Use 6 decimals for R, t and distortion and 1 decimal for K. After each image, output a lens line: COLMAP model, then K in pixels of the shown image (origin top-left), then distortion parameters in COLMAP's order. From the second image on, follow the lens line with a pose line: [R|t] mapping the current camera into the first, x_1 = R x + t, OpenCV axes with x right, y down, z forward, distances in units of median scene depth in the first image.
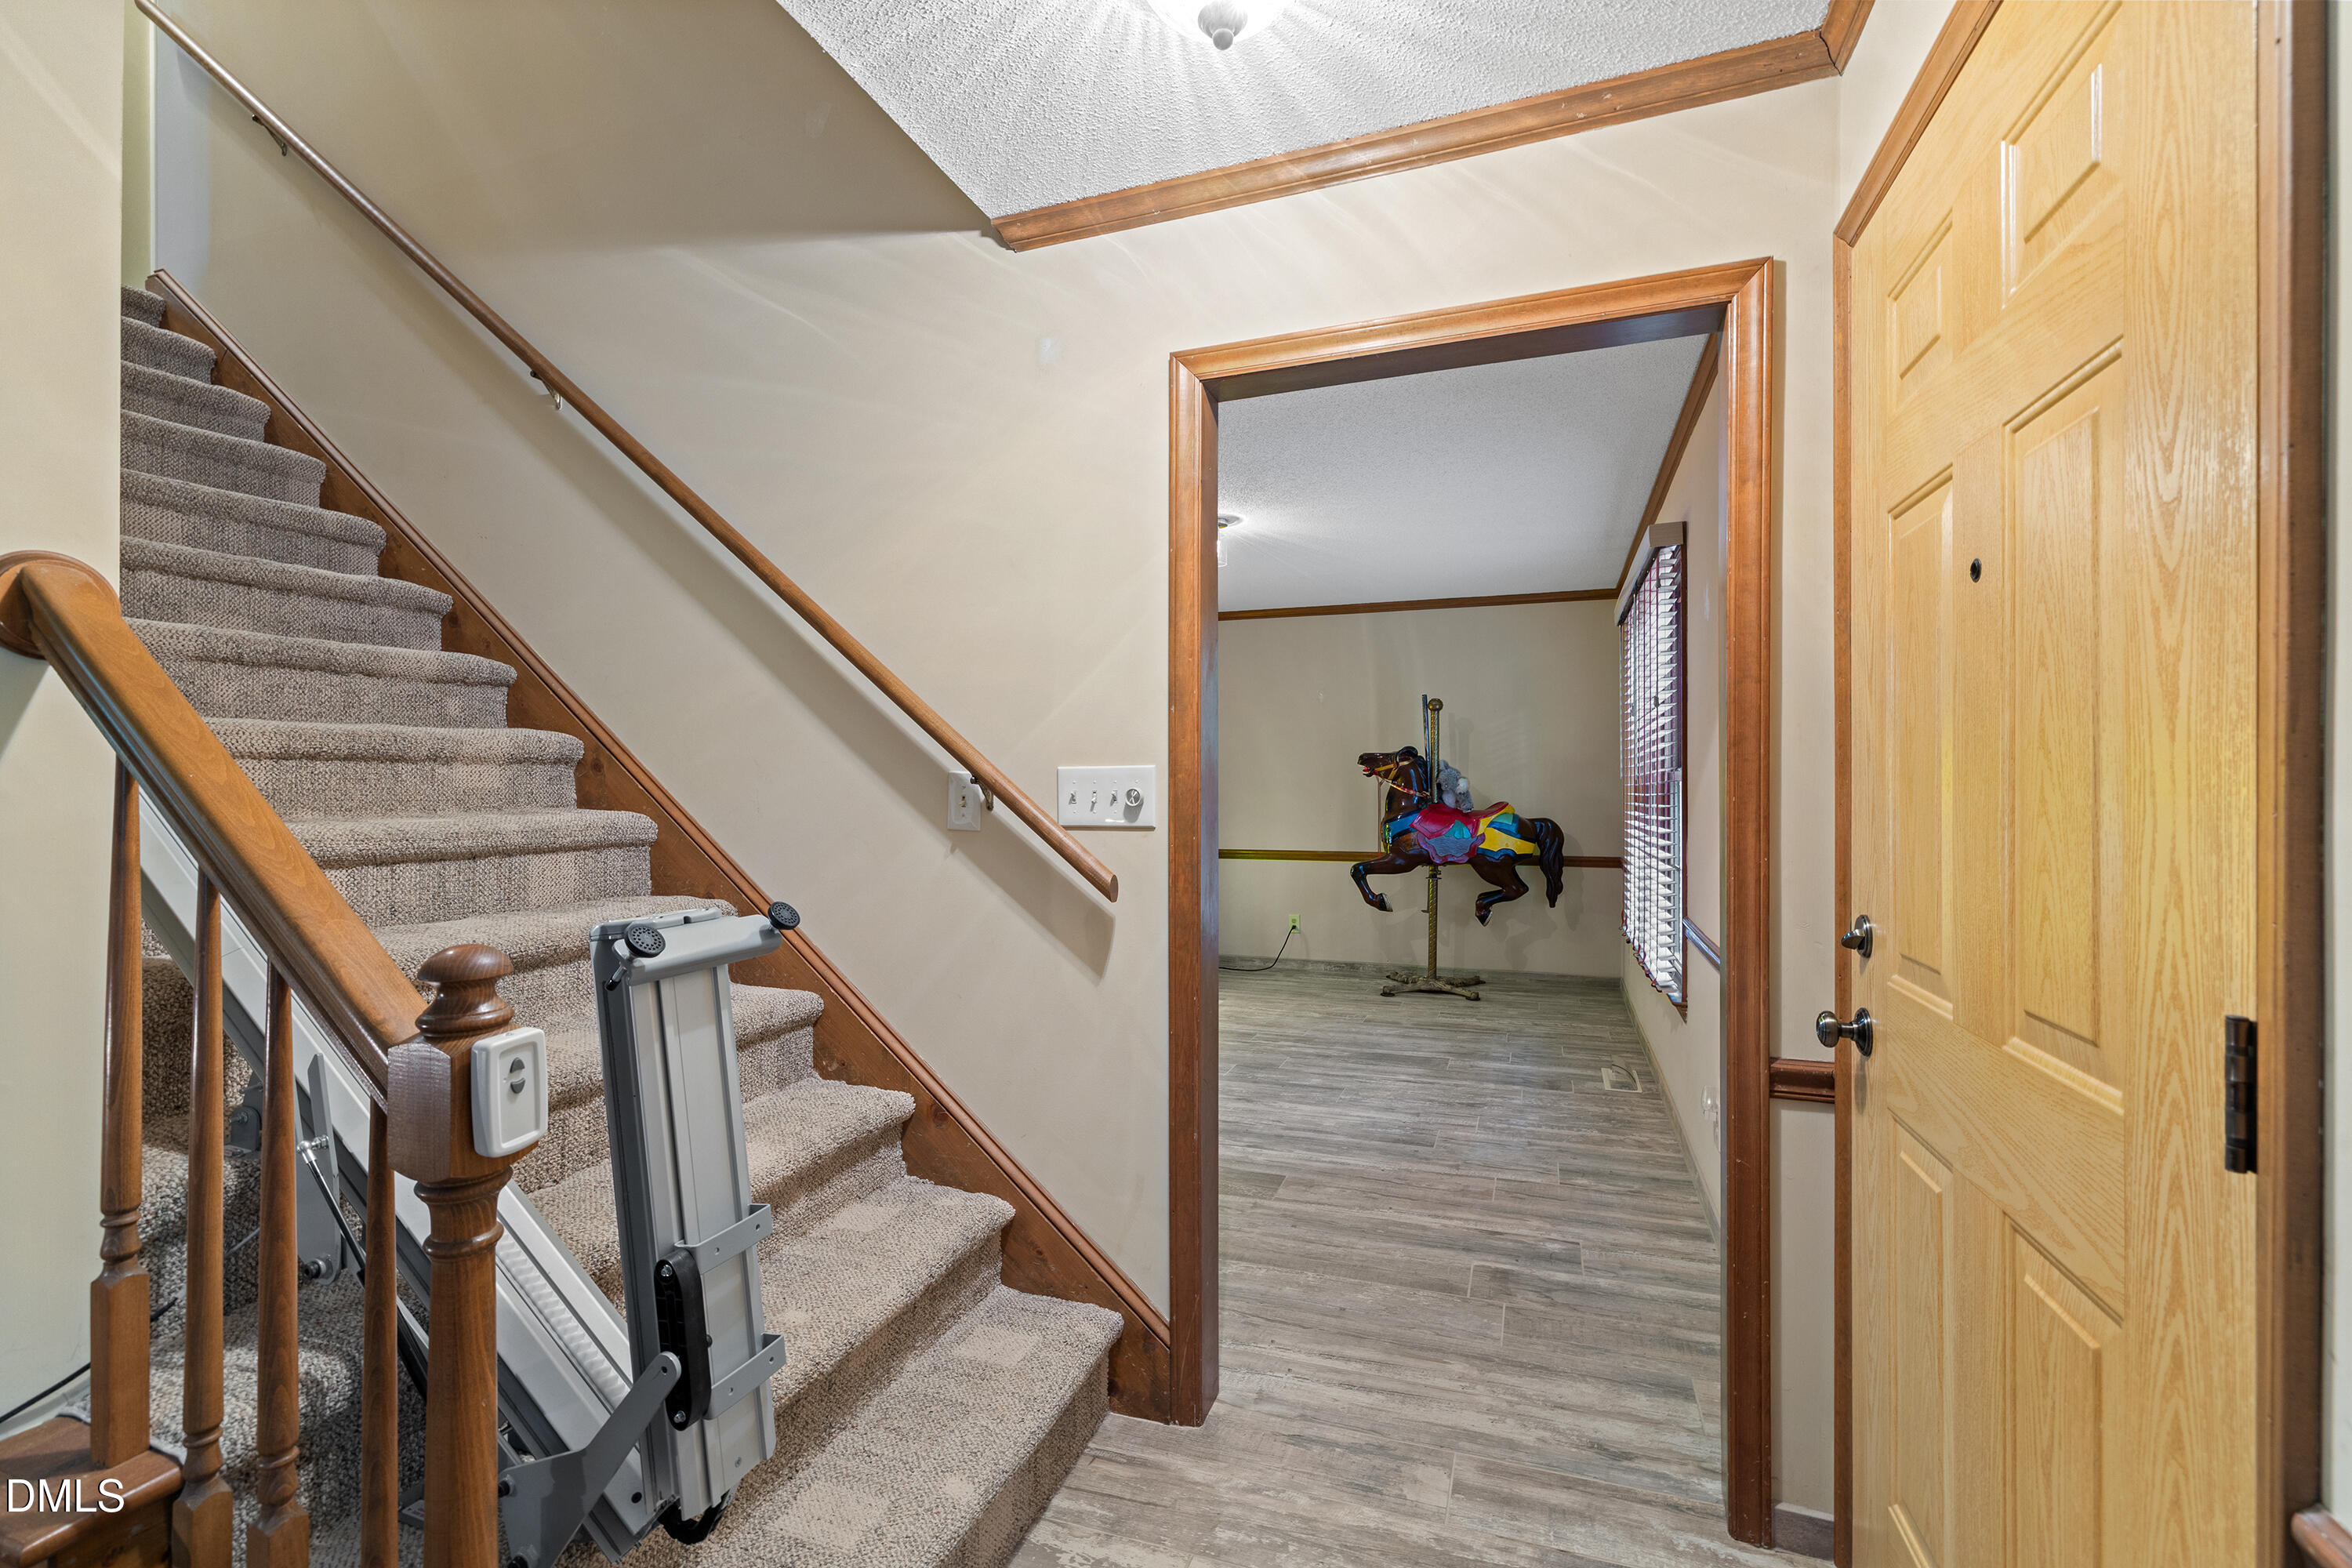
lens RADIAL K [[1022.3, 0, 1173.7], [0, 1022.3, 783.3], [0, 0, 1]] dist [0.004253, -0.000561]
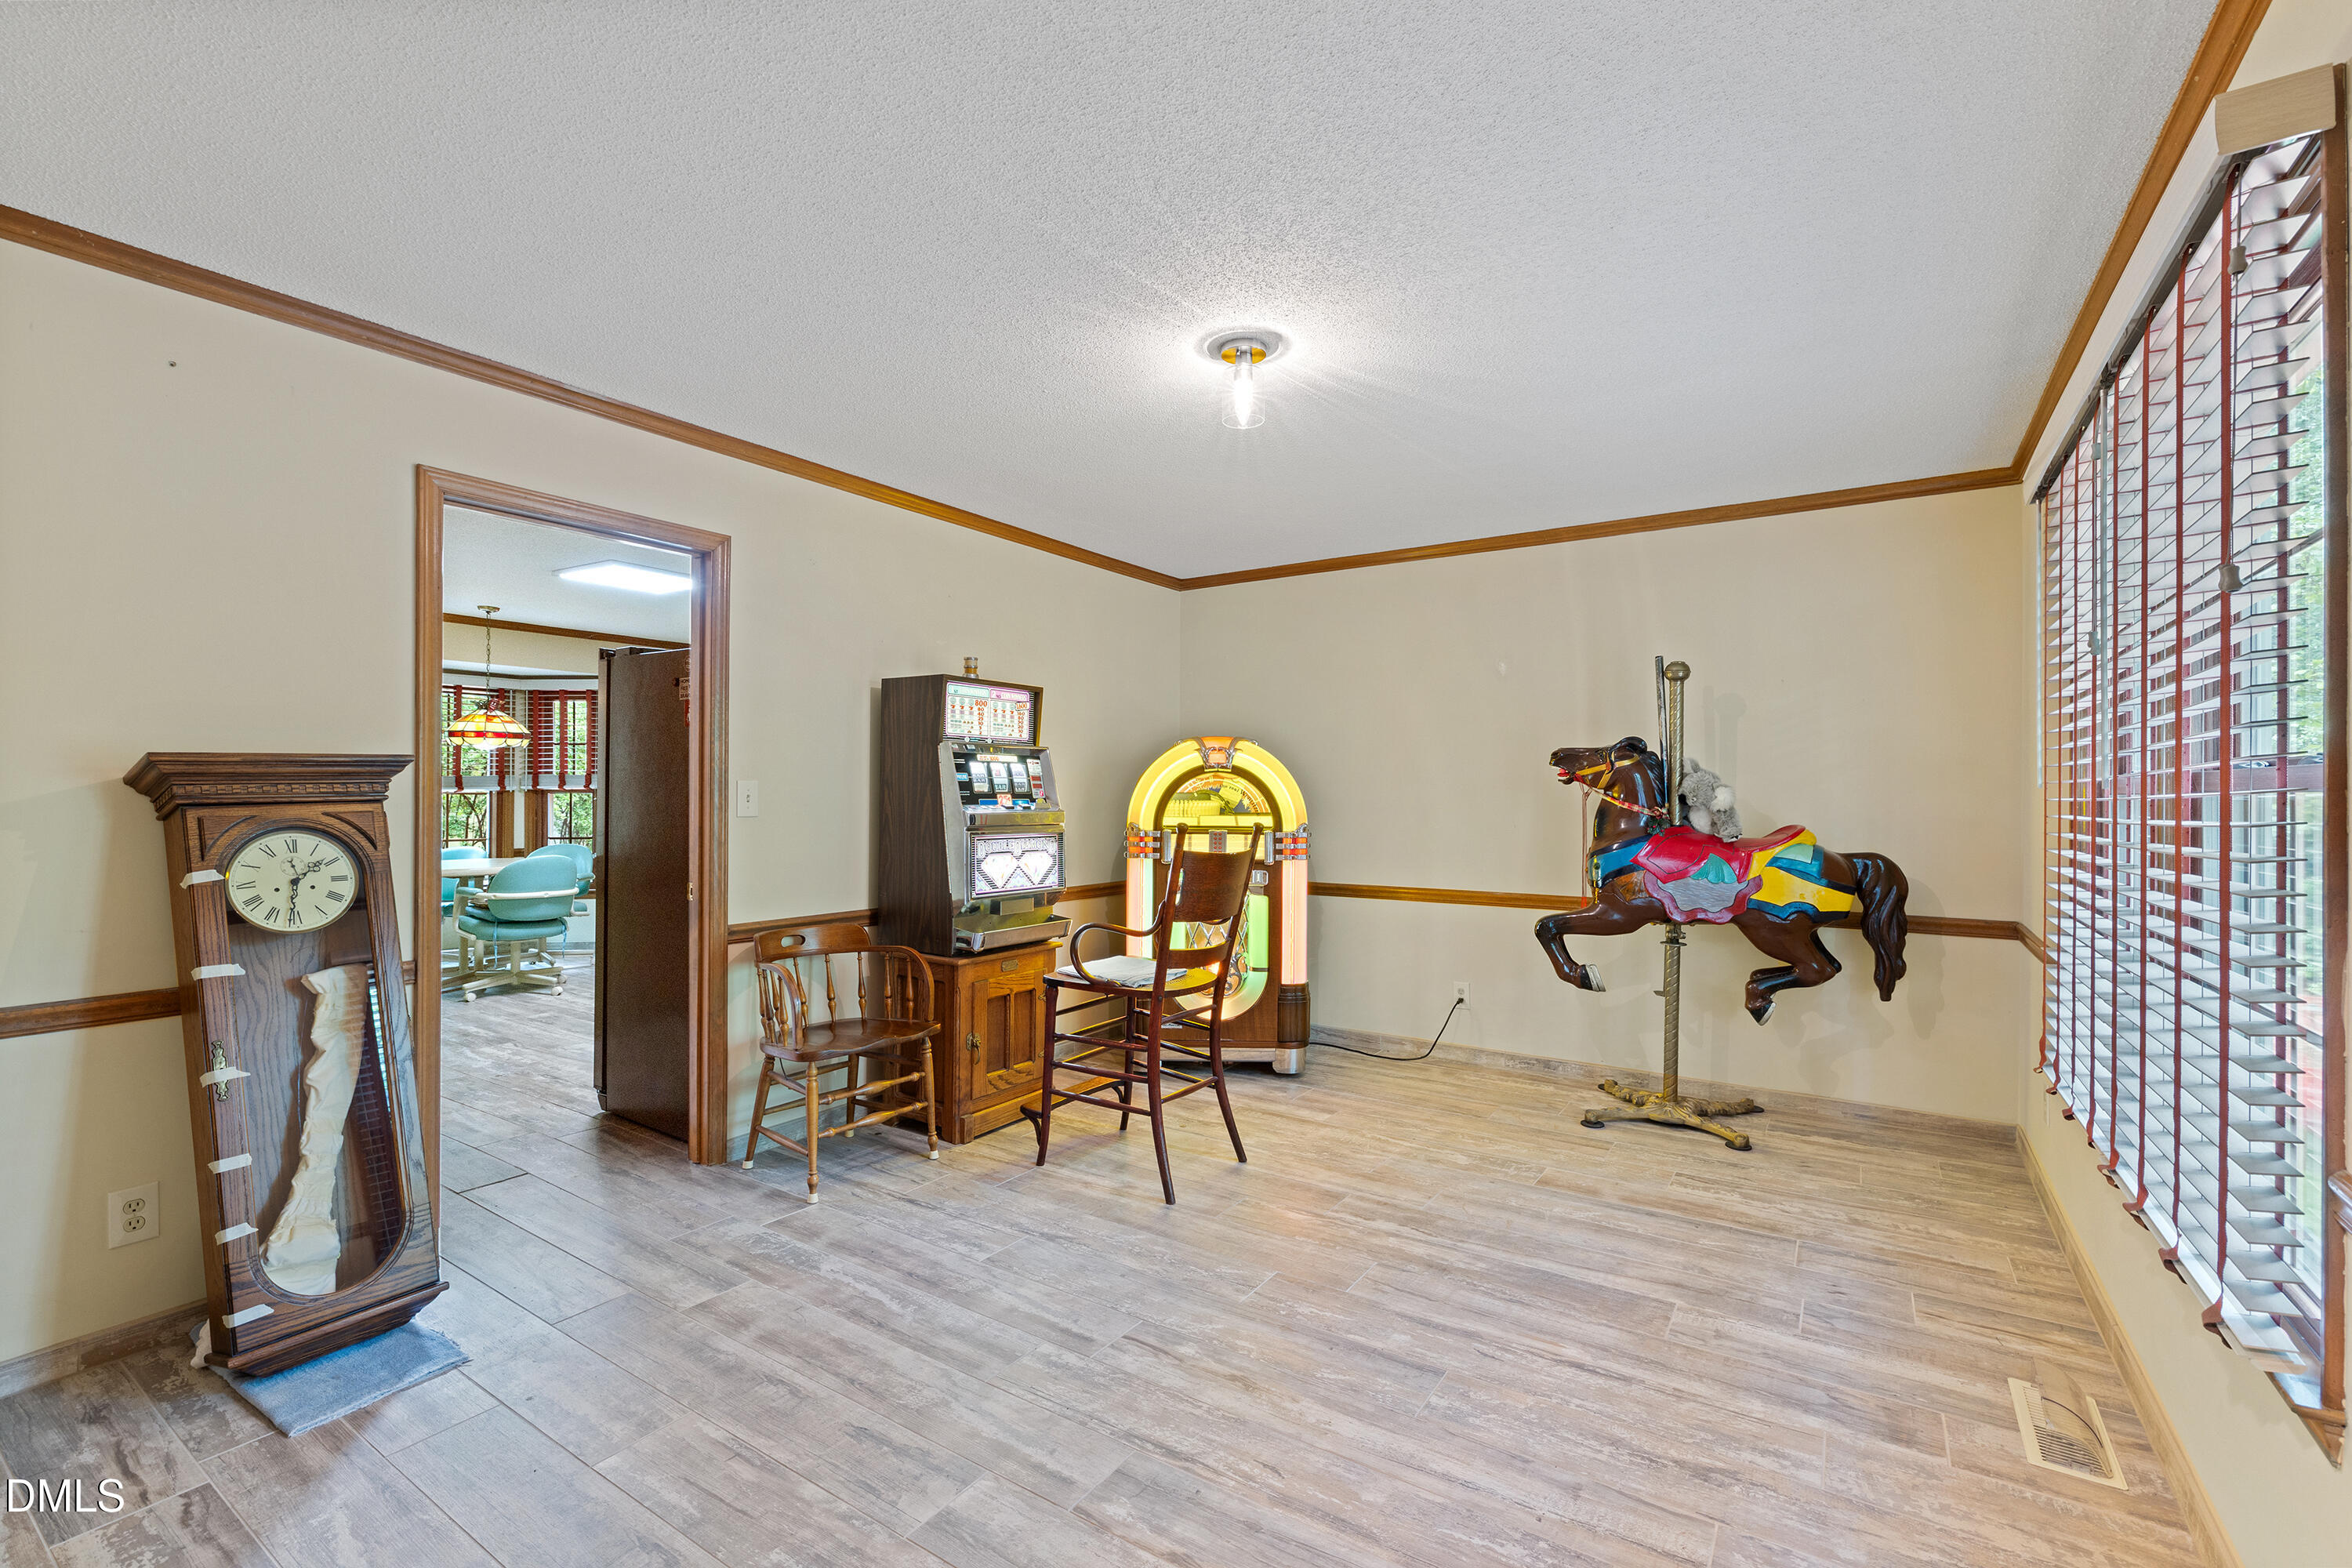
lens RADIAL K [[1022.3, 0, 1178.7], [0, 1022.3, 785.9], [0, 0, 1]] dist [0.004253, -0.000561]
pose [[0.971065, 0.006314, -0.238734, 0.107794], [-0.007765, 0.999957, -0.005138, 0.000066], [0.238691, 0.006843, 0.971071, 0.310705]]
